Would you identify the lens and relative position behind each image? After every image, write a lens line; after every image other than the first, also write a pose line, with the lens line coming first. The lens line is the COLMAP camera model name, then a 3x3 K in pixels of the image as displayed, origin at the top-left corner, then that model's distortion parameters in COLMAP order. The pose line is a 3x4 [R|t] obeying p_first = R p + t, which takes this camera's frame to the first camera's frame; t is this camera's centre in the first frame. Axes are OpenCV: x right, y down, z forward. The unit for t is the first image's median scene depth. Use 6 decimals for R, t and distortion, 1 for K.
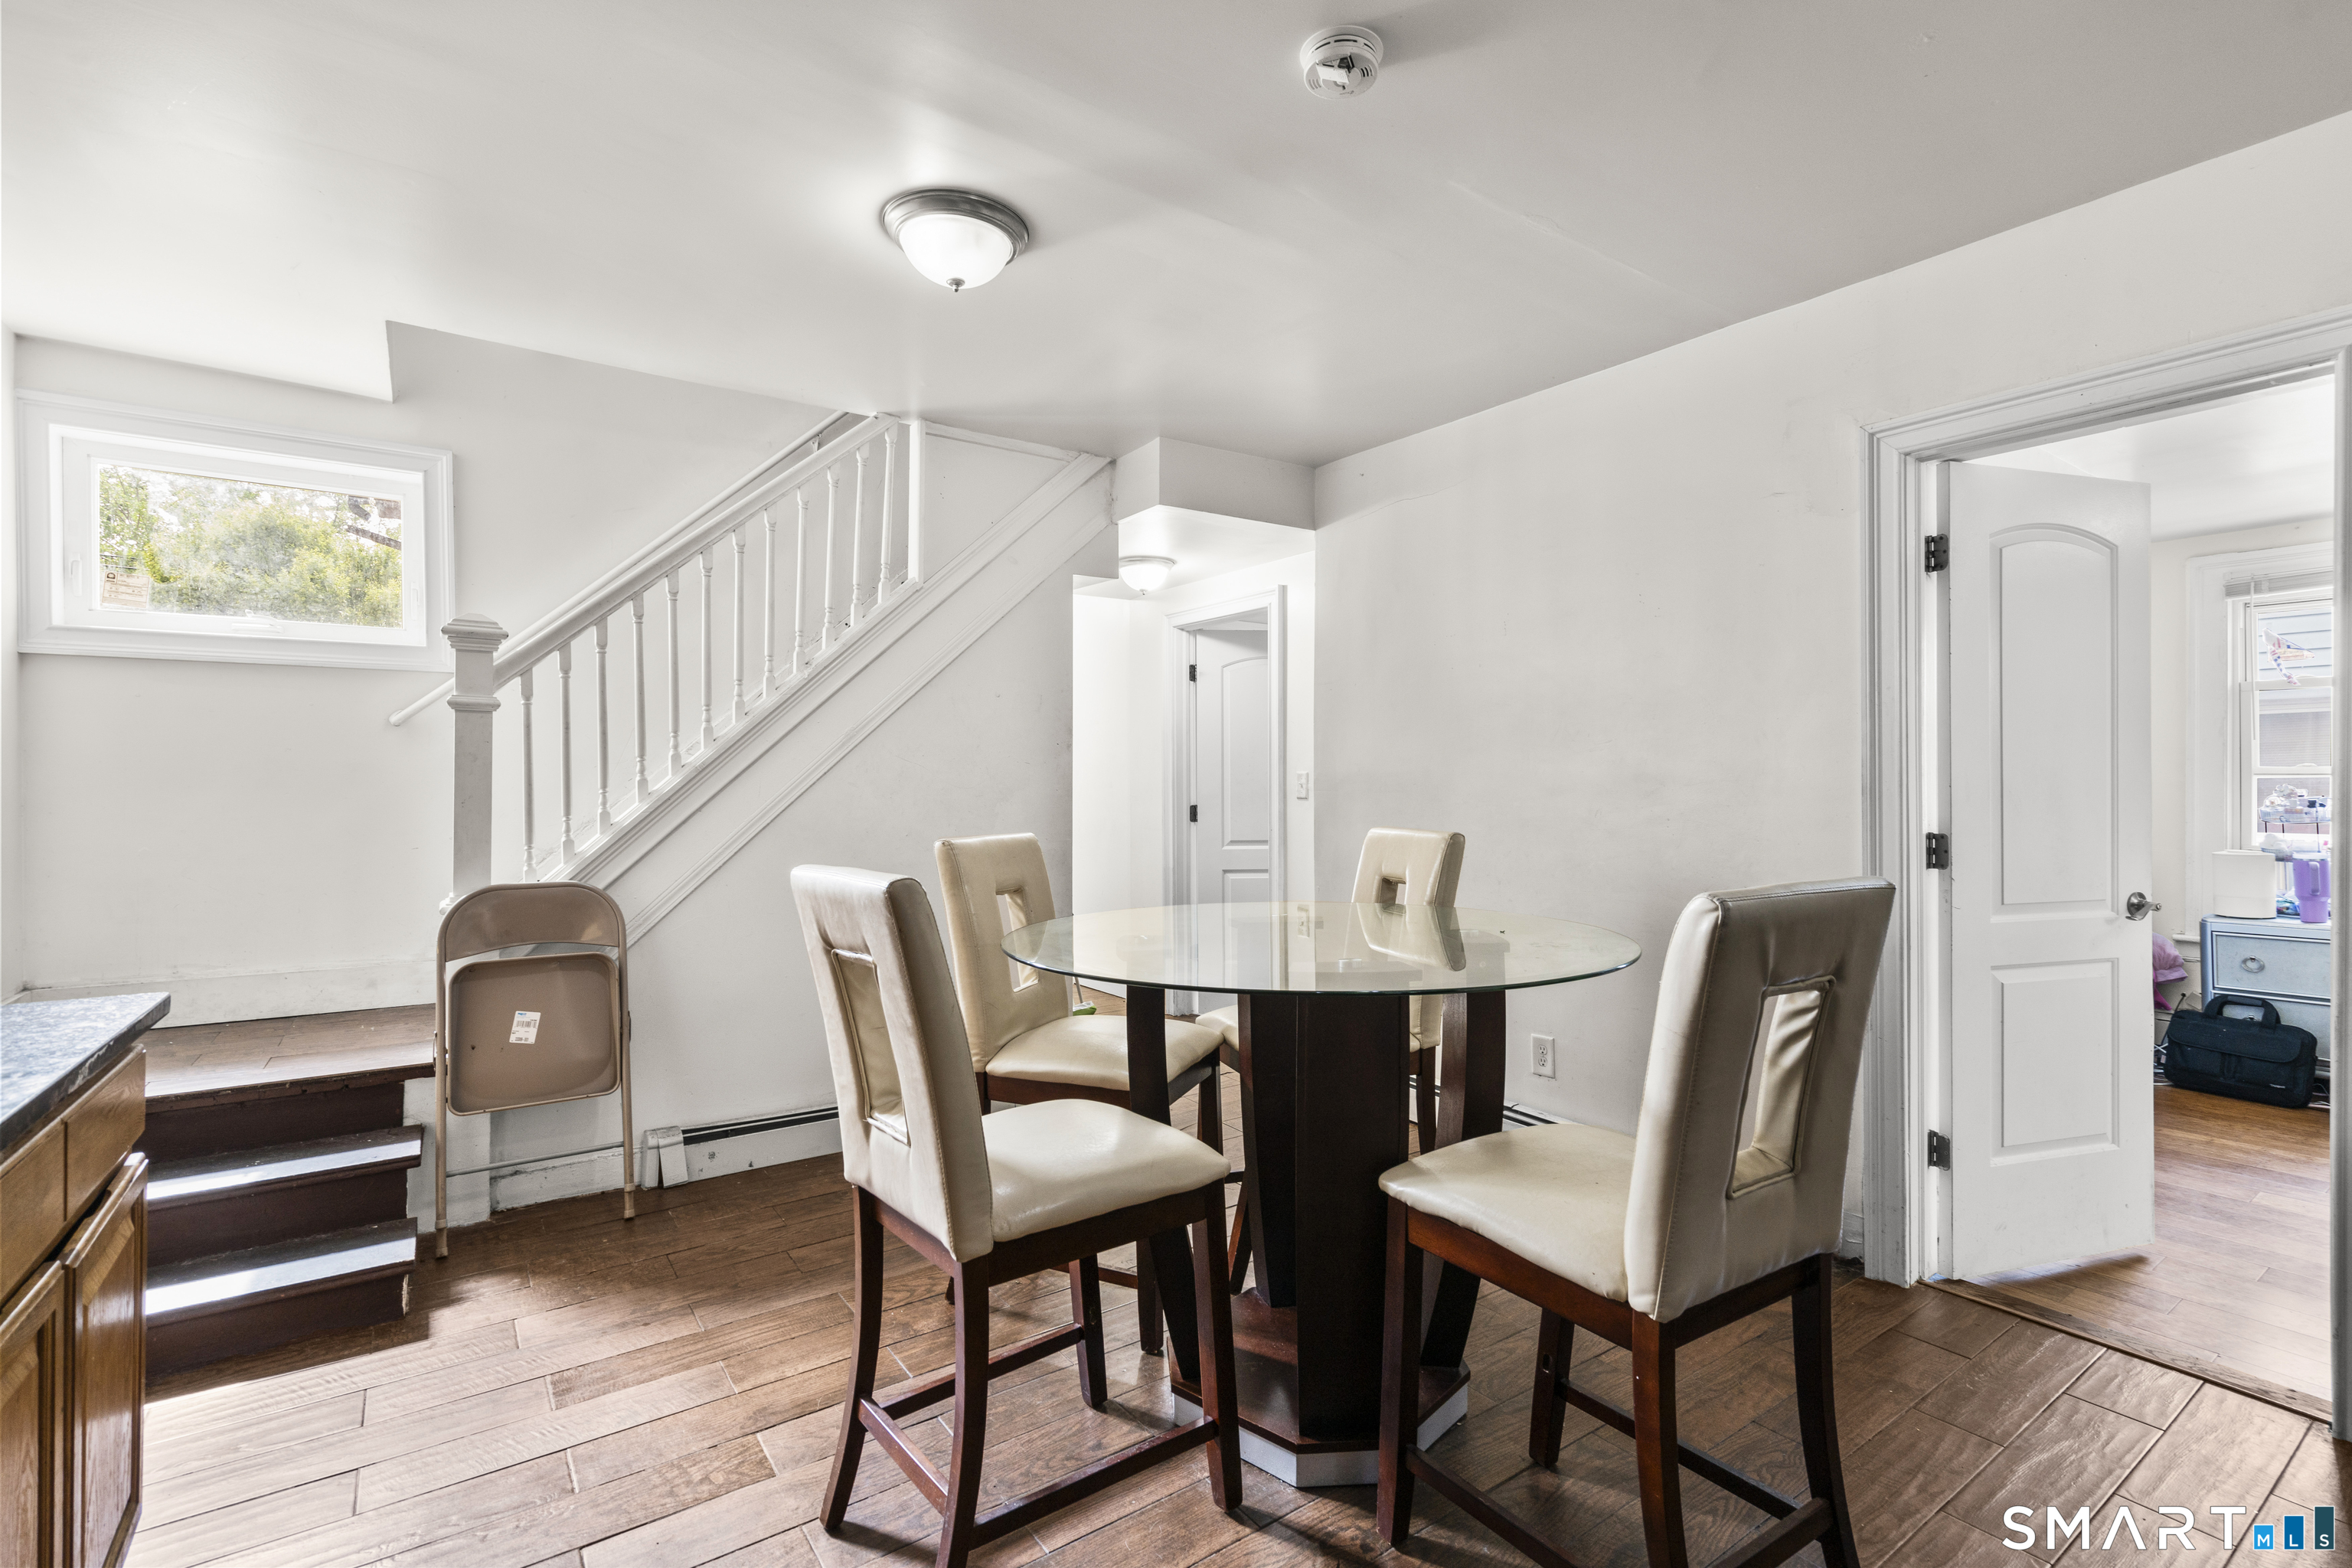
lens RADIAL K [[1065.0, 0, 1194.2], [0, 1065.0, 771.1], [0, 0, 1]] dist [-0.002299, 0.001923]
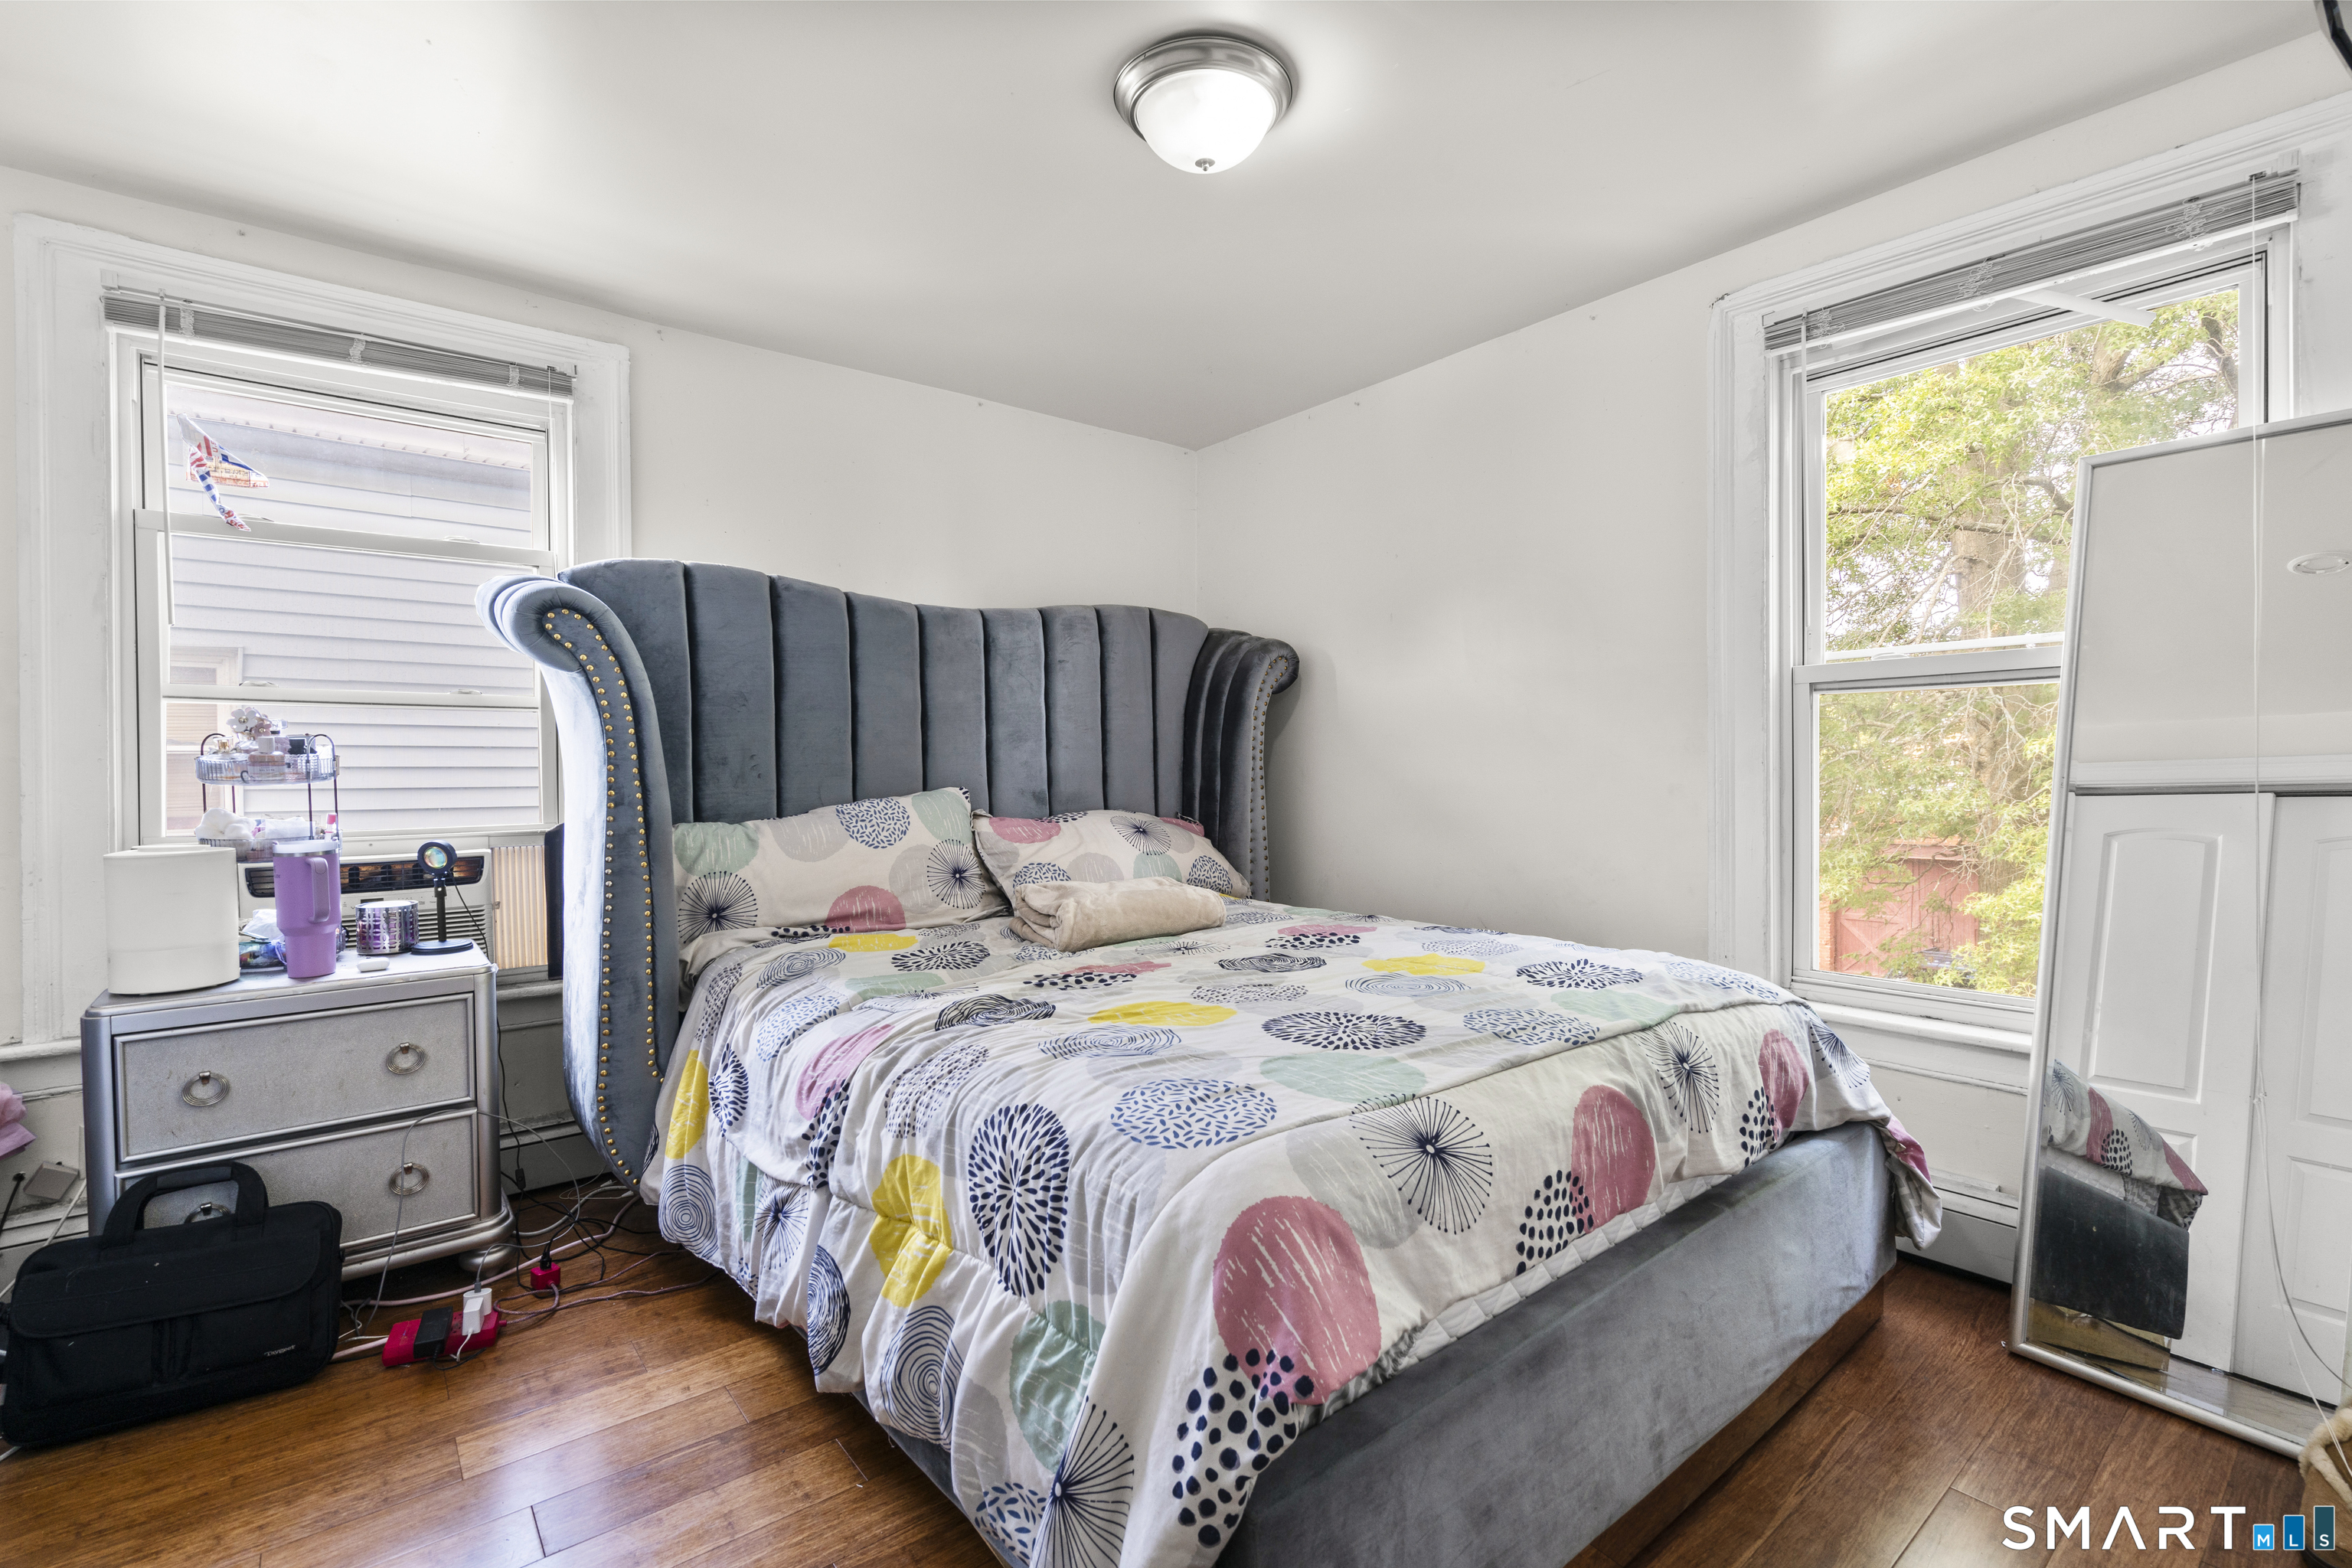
lens RADIAL K [[1065.0, 0, 1193.0], [0, 1065.0, 778.2], [0, 0, 1]] dist [-0.002299, 0.001923]
pose [[-0.069949, -0.003140, 0.997546, 0.500754], [0.006731, 0.999971, 0.003619, 0.047241], [-0.997528, 0.006968, -0.069926, 0.599868]]
